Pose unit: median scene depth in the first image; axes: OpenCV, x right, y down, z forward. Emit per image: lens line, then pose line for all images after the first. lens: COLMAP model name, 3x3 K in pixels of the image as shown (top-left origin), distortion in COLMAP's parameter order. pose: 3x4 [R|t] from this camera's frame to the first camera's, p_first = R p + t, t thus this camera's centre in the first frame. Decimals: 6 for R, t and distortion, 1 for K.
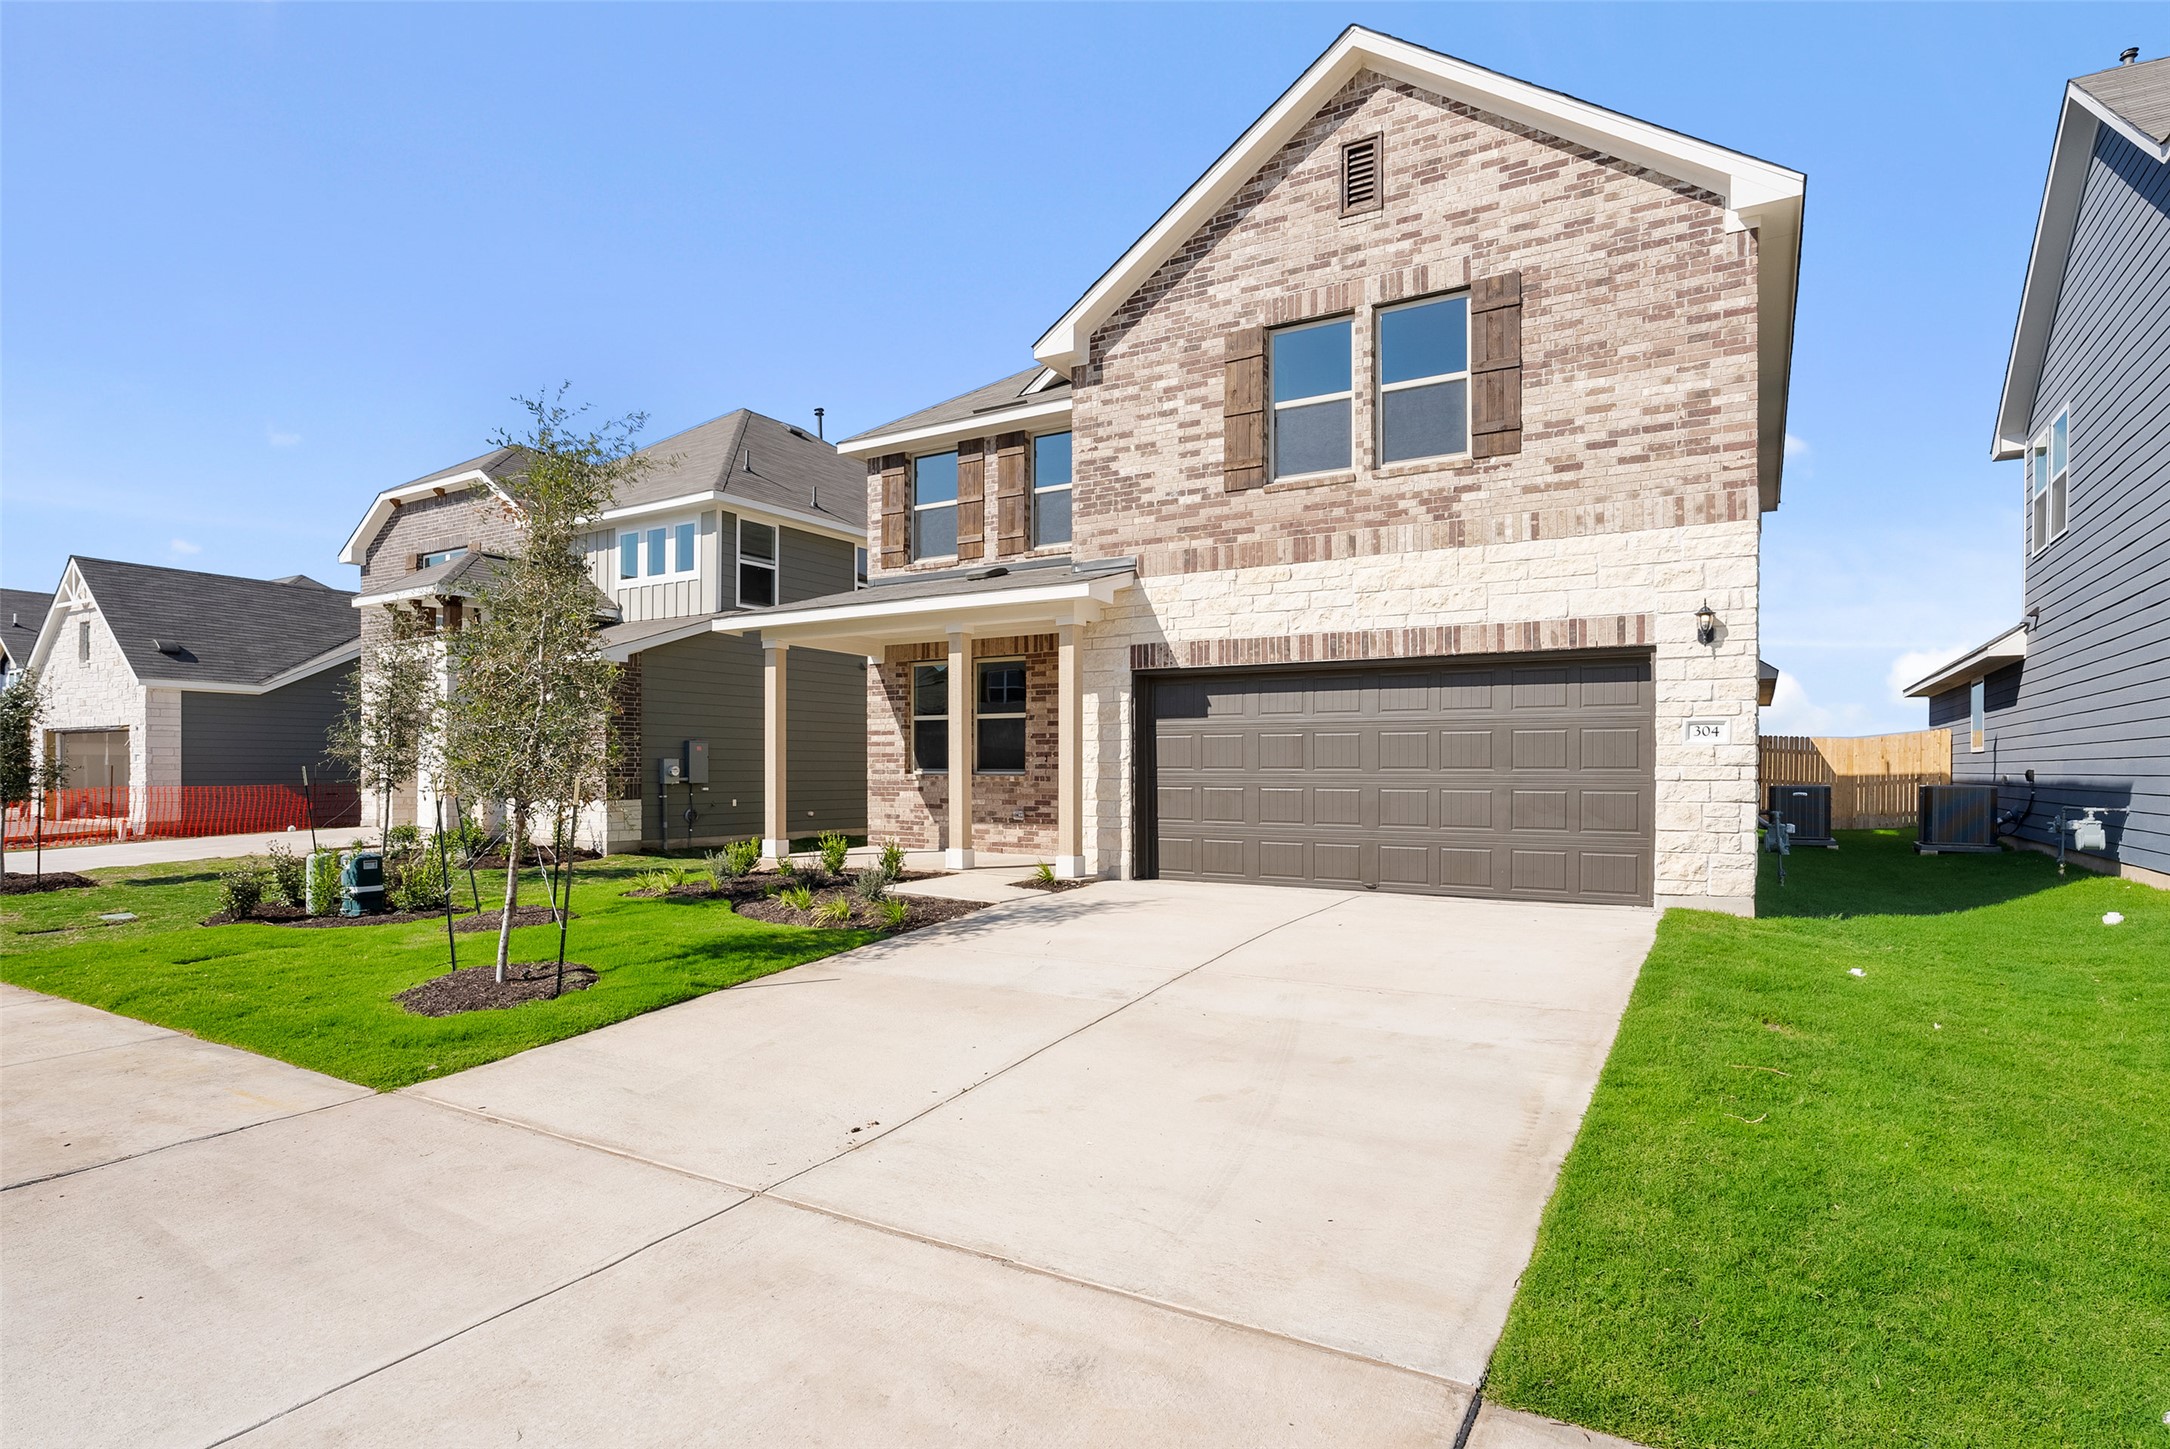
lens RADIAL K [[1098.7, 0, 1080.6], [0, 1098.7, 786.8], [0, 0, 1]] dist [-0.021259, 0.010524]
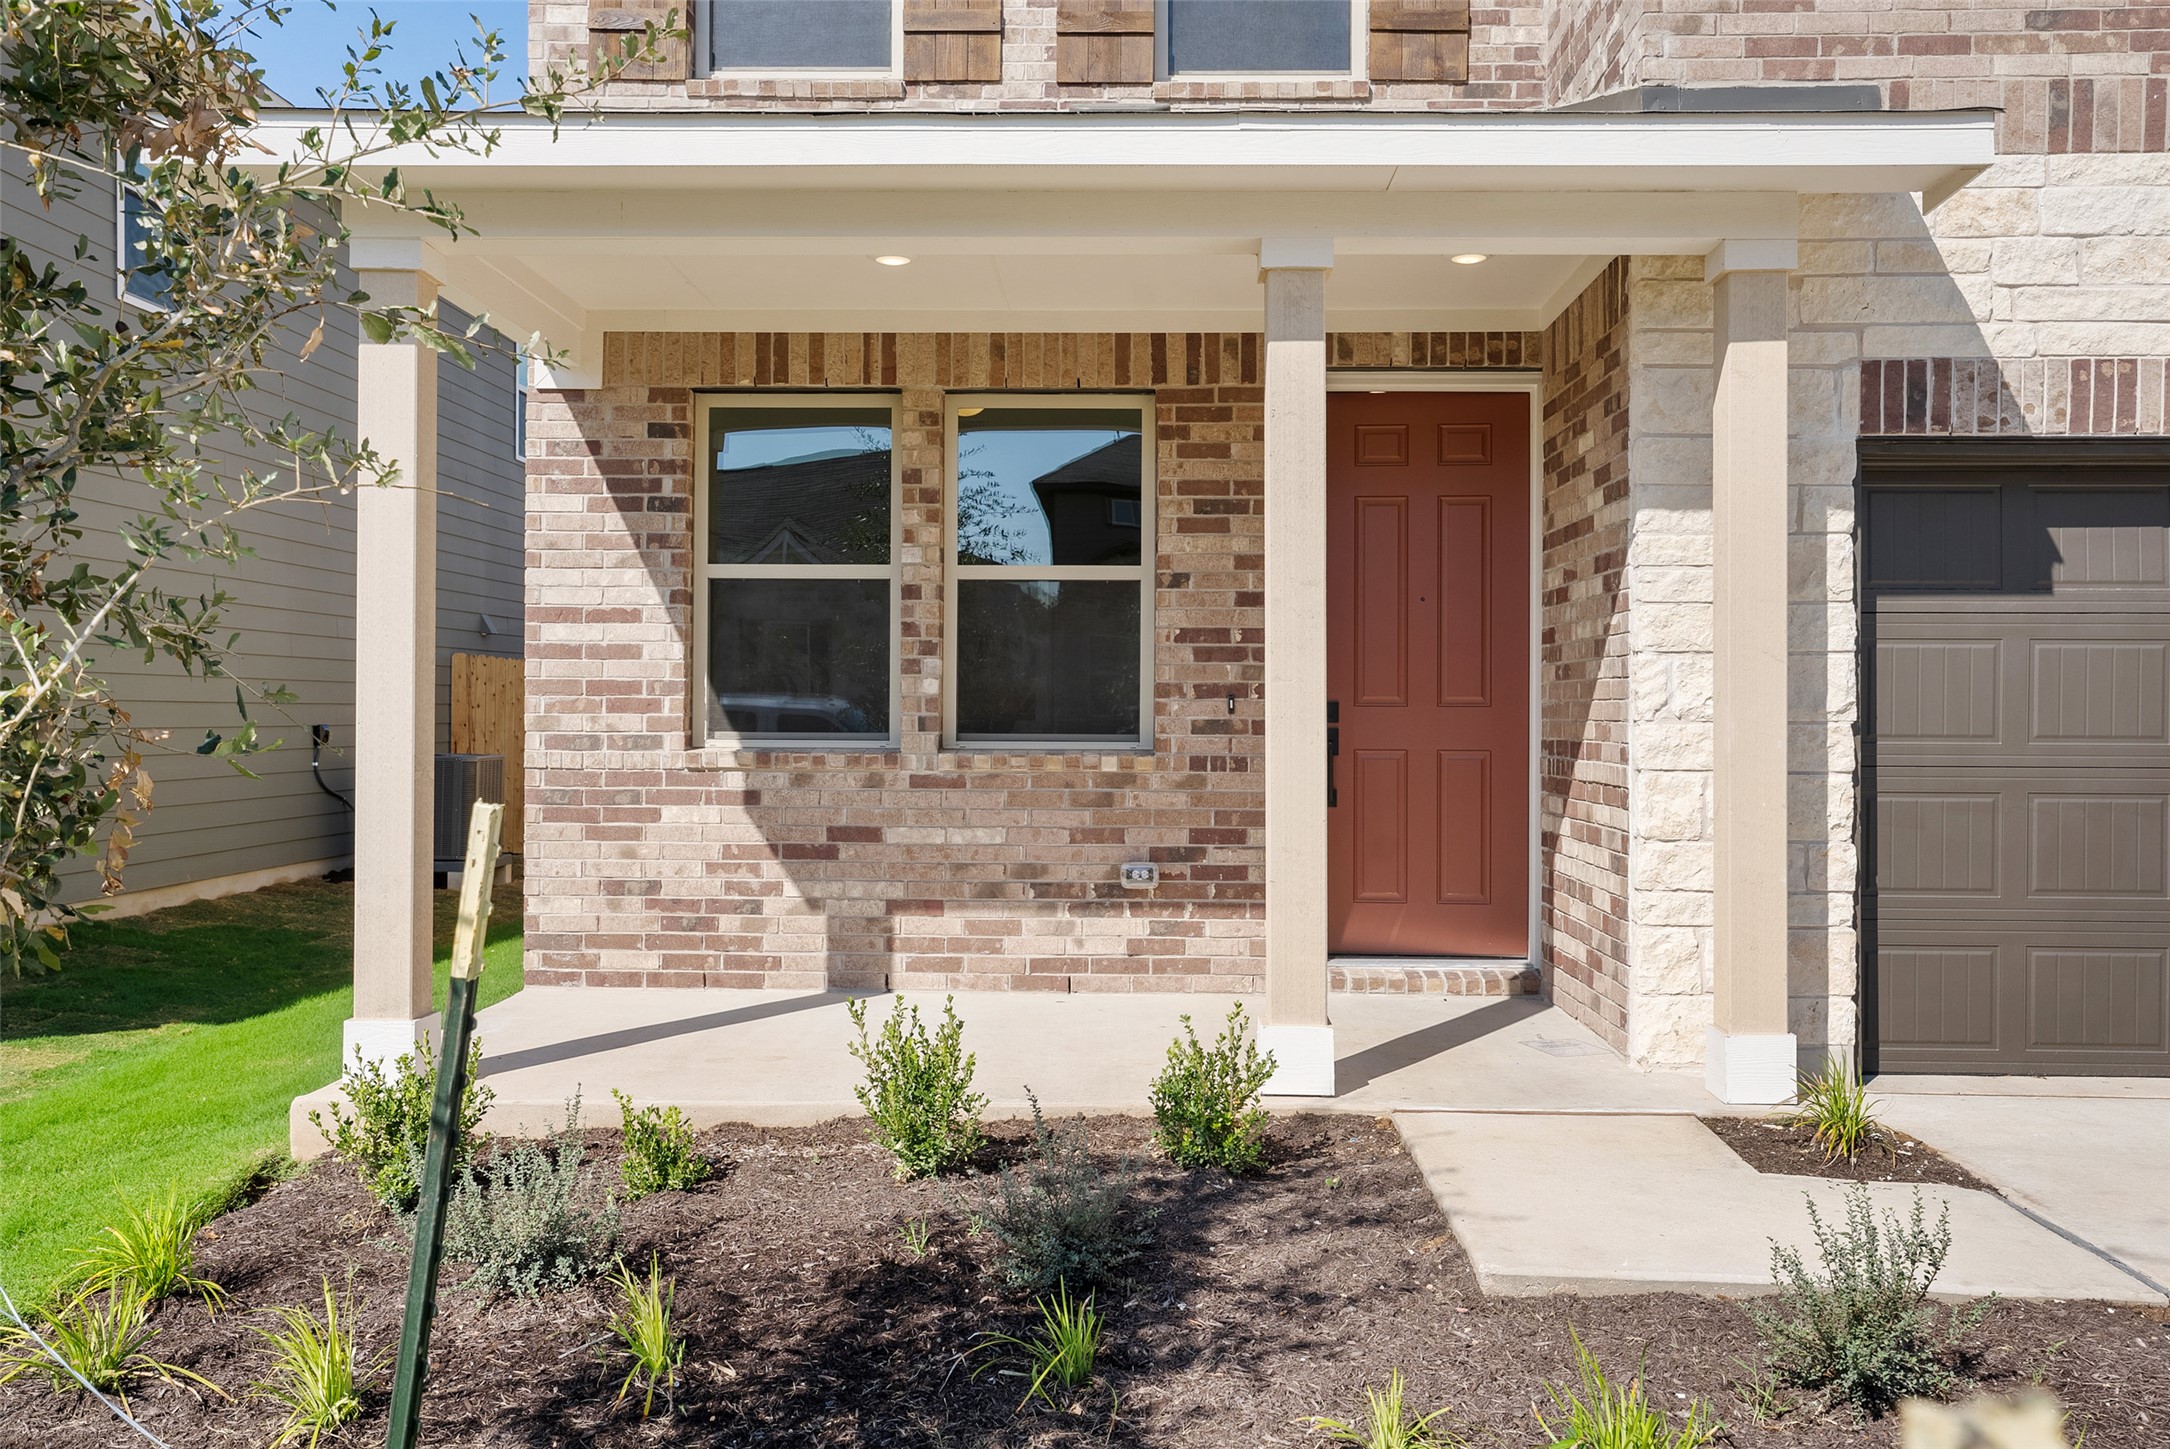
lens RADIAL K [[1856.2, 0, 1112.4], [0, 1856.2, 691.4], [0, 0, 1]] dist [0.013509, 0.040043]
pose [[0.864873, 0.006286, 0.501951, -0.434654], [0.005847, 0.999728, -0.022596, -0.021186], [-0.501956, 0.022477, 0.864601, 0.662338]]
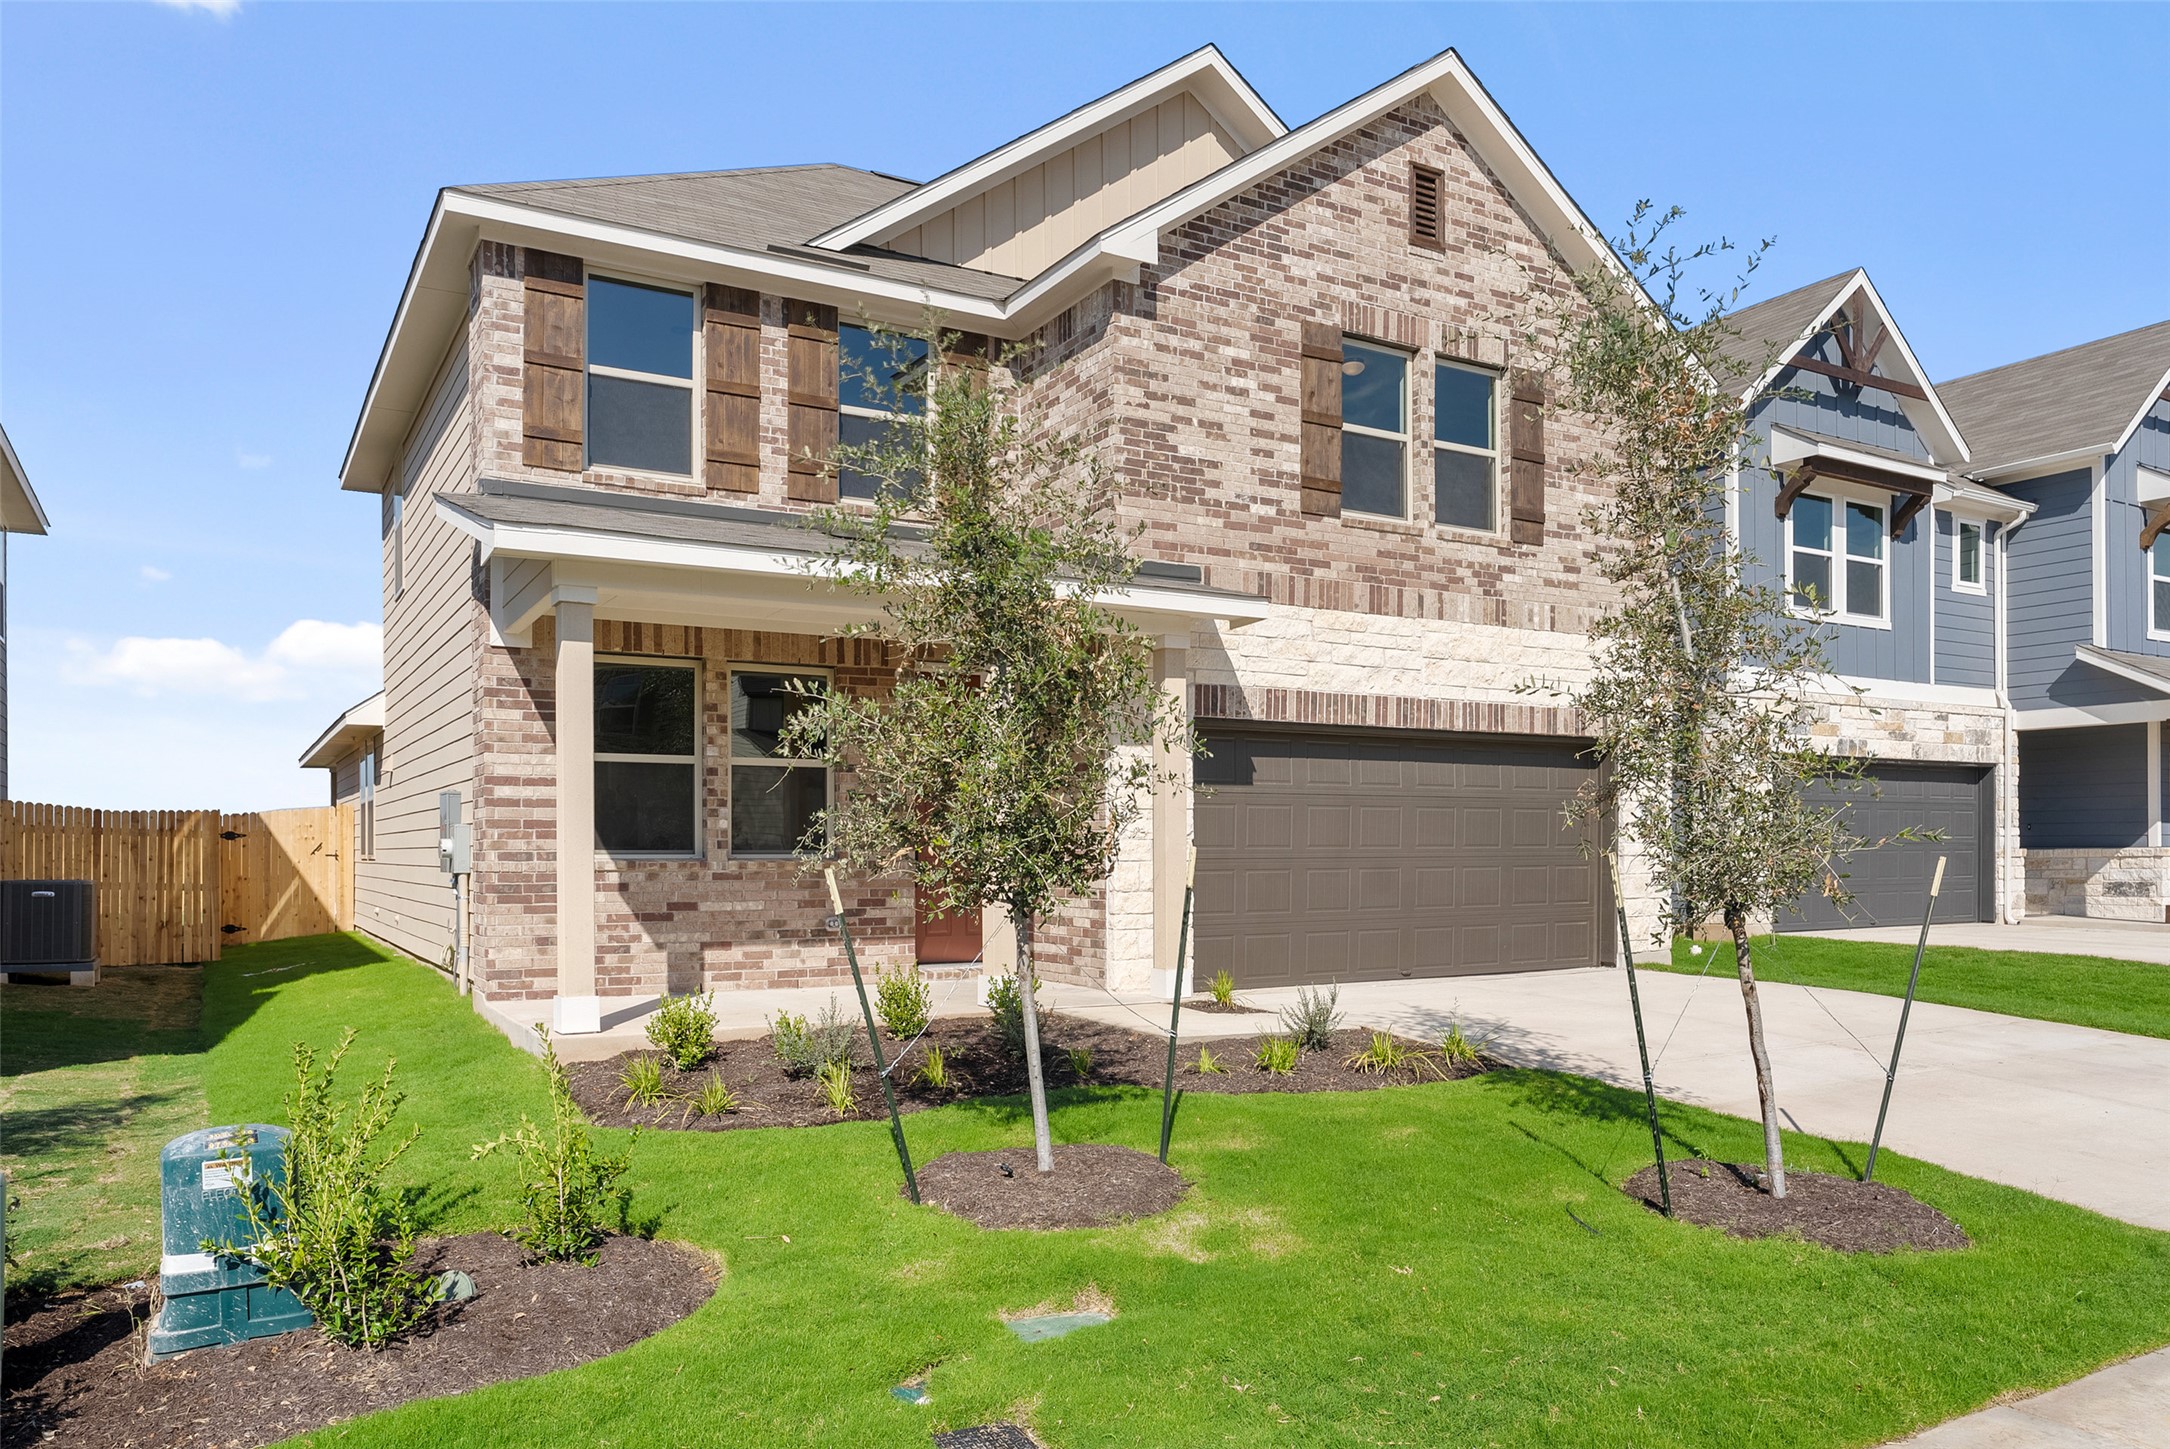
lens RADIAL K [[1470.4, 0, 1039.2], [0, 1470.4, 859.4], [0, 0, 1]] dist [0.004754, -0.001751]
pose [[0.501085, -0.008962, 0.865351, -0.912523], [0.017593, 0.999845, 0.000168, -0.011187], [-0.865219, 0.015140, 0.501166, 0.611118]]
